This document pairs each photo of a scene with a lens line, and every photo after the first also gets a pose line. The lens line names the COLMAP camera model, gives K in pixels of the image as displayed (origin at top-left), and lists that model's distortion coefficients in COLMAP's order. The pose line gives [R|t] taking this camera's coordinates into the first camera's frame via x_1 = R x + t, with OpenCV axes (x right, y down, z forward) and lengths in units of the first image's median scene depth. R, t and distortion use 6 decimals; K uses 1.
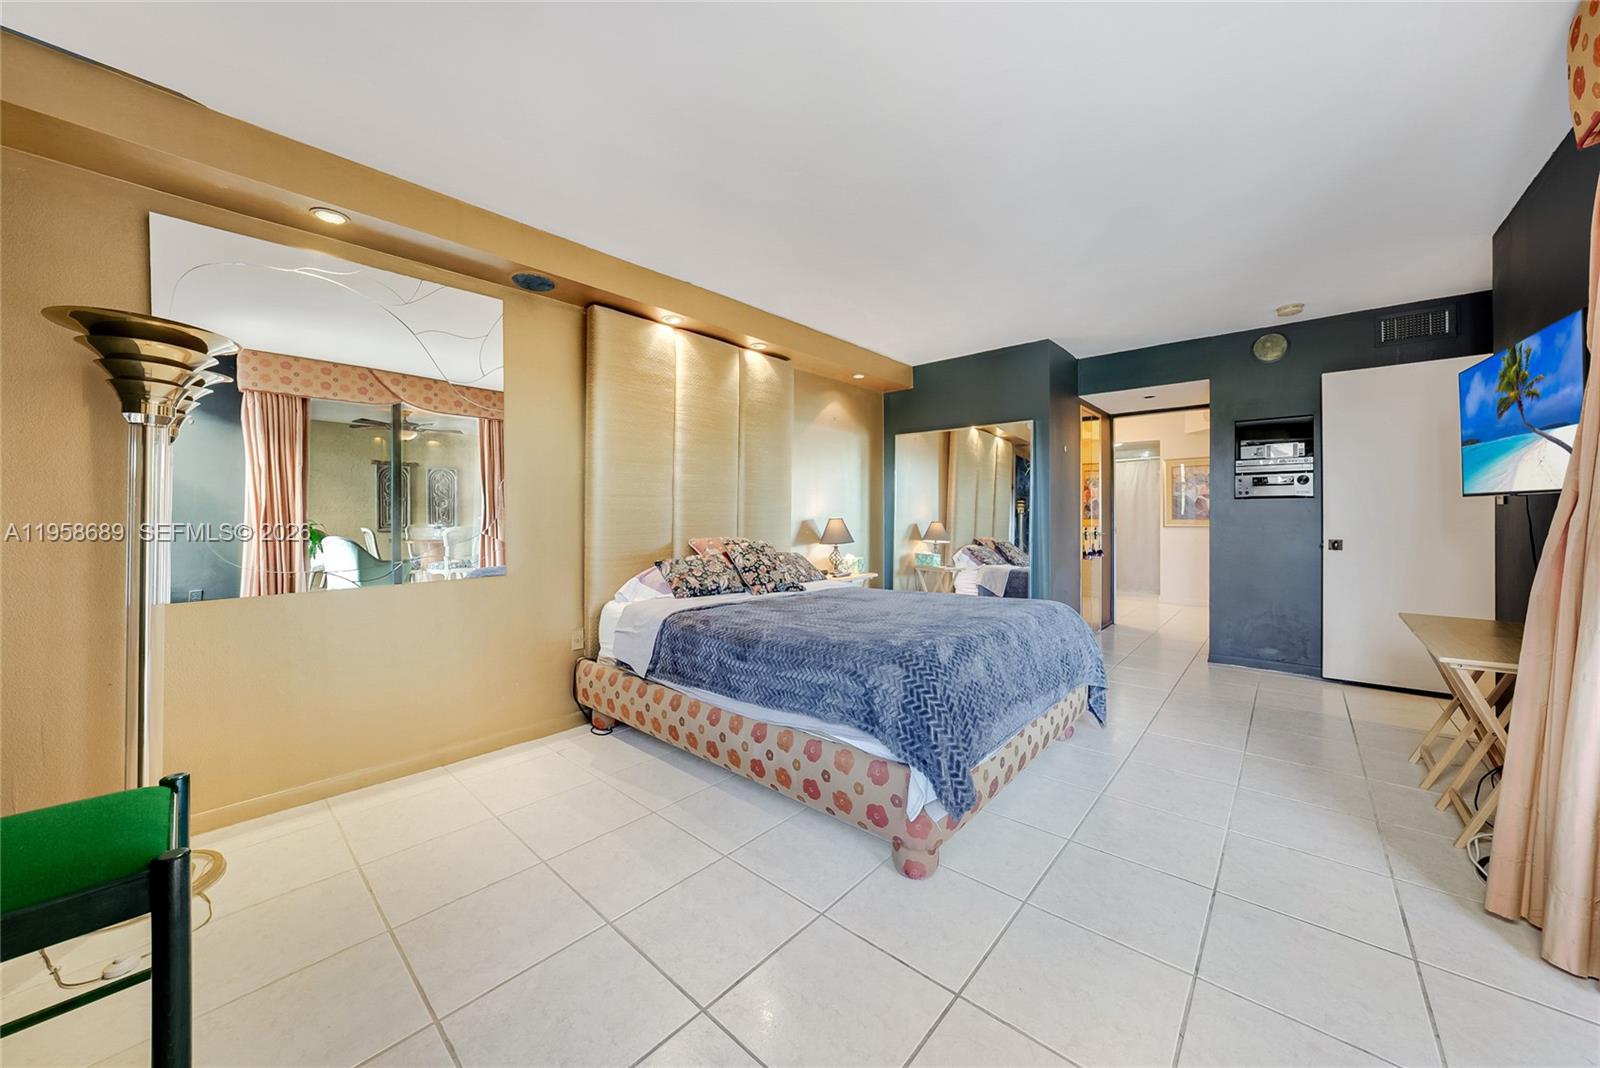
lens RADIAL K [[570.3, 0, 798.1], [0, 570.3, 516.7], [0, 0, 1]] dist [0.000108, 0.000045]
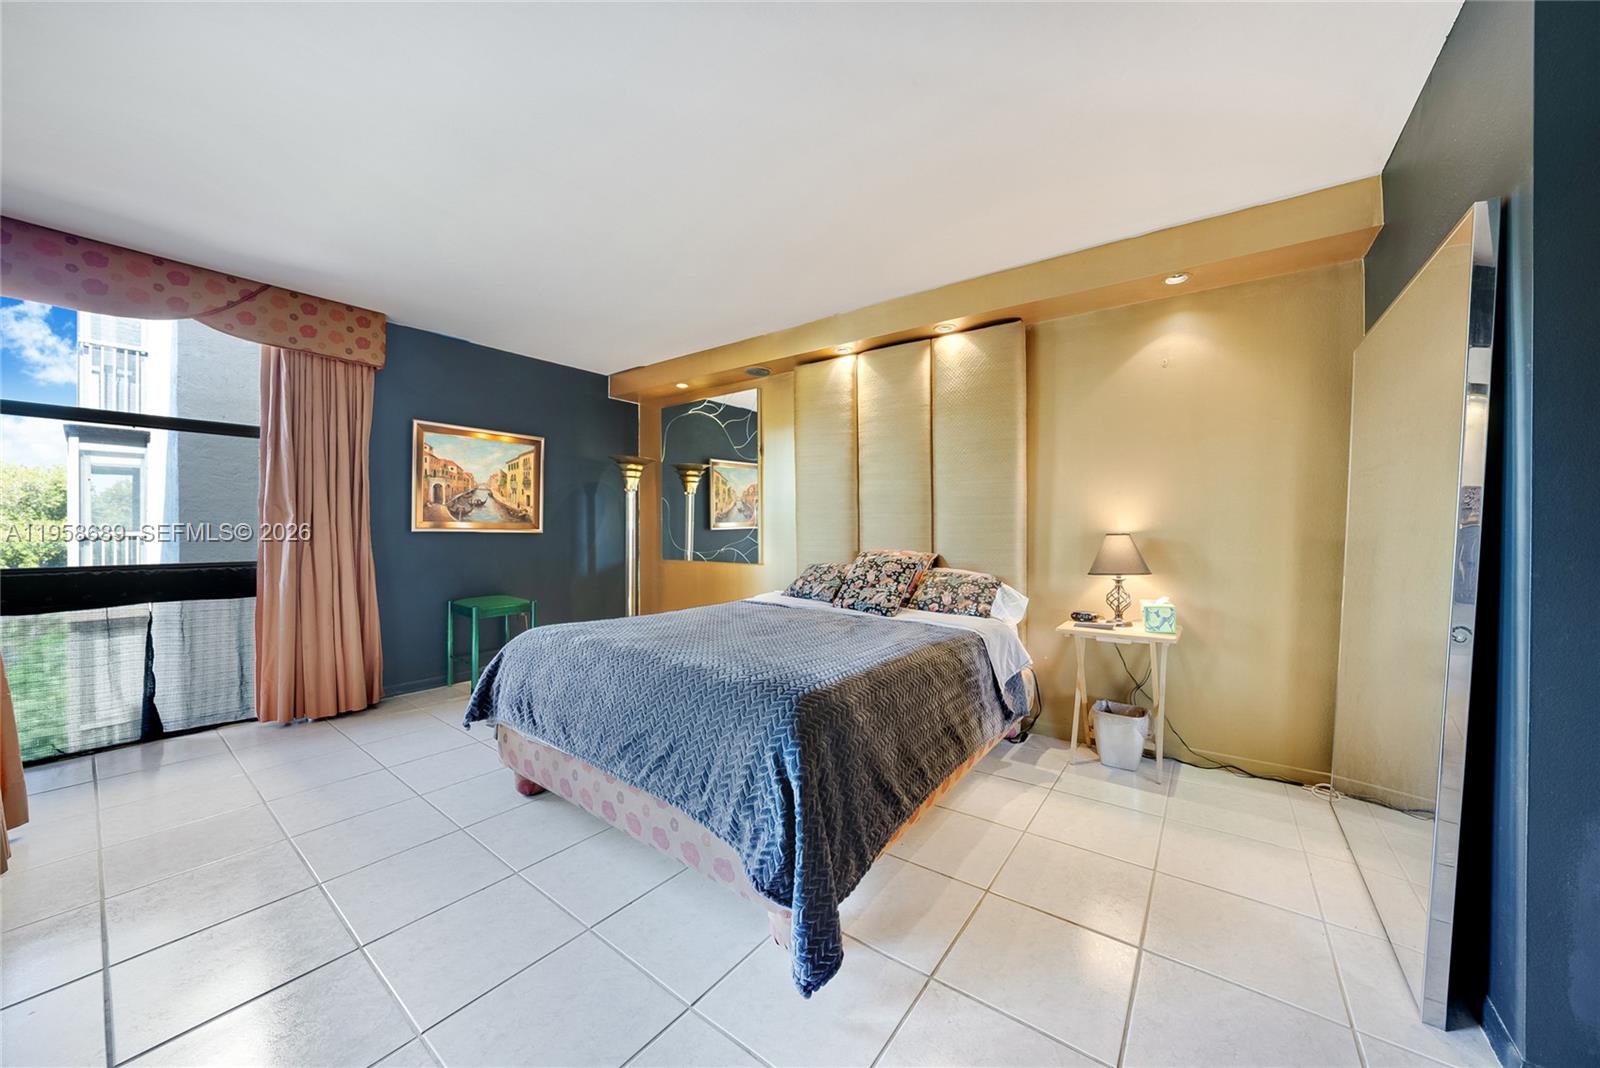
lens RADIAL K [[570.3, 0, 798.1], [0, 570.3, 516.7], [0, 0, 1]] dist [0.000108, 0.000045]
pose [[0.093155, -0.008224, -0.995618, 0.802141], [-0.000541, 0.999965, -0.008311, -0.011490], [0.995652, 0.001313, 0.093147, 0.742094]]
